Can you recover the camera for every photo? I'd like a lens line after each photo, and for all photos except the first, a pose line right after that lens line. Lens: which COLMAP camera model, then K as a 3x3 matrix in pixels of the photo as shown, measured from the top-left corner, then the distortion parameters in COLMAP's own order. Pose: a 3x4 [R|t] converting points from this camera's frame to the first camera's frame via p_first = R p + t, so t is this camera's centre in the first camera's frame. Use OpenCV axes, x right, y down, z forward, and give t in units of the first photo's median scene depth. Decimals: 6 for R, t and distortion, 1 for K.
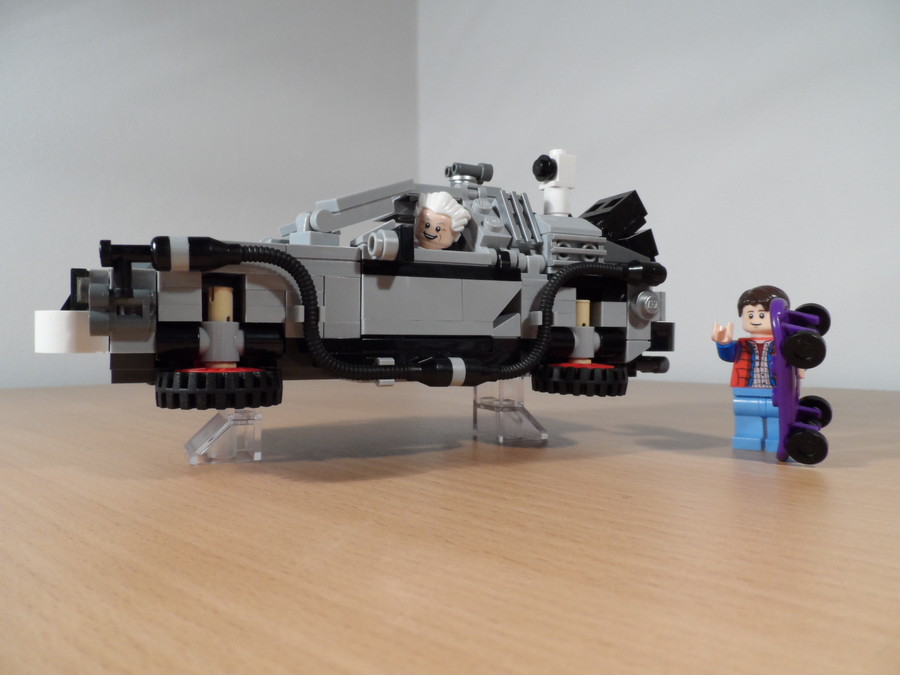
lens RADIAL K [[682.1, 0, 450.0], [0, 682.1, 337.5], [0, 0, 1]] dist [-0.012919, -0.006490]
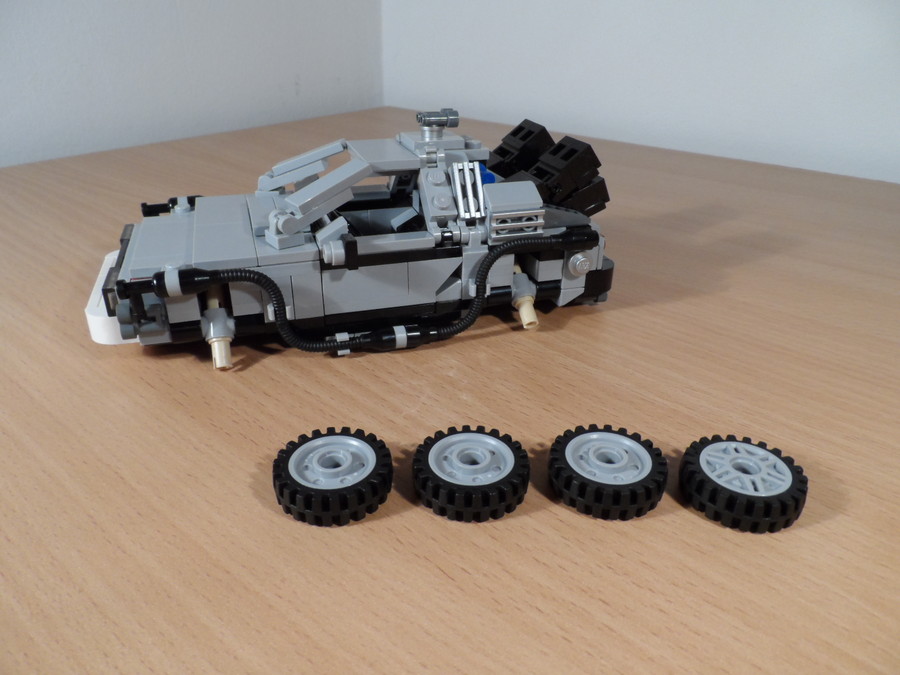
lens RADIAL K [[682.1, 0, 450.0], [0, 682.1, 337.5], [0, 0, 1]] dist [-0.012919, -0.006490]
pose [[0.989615, 0.069151, -0.126019, 0.241031], [-0.006378, 0.896945, 0.442096, -0.475455], [0.143604, -0.436701, 0.888071, -0.118692]]
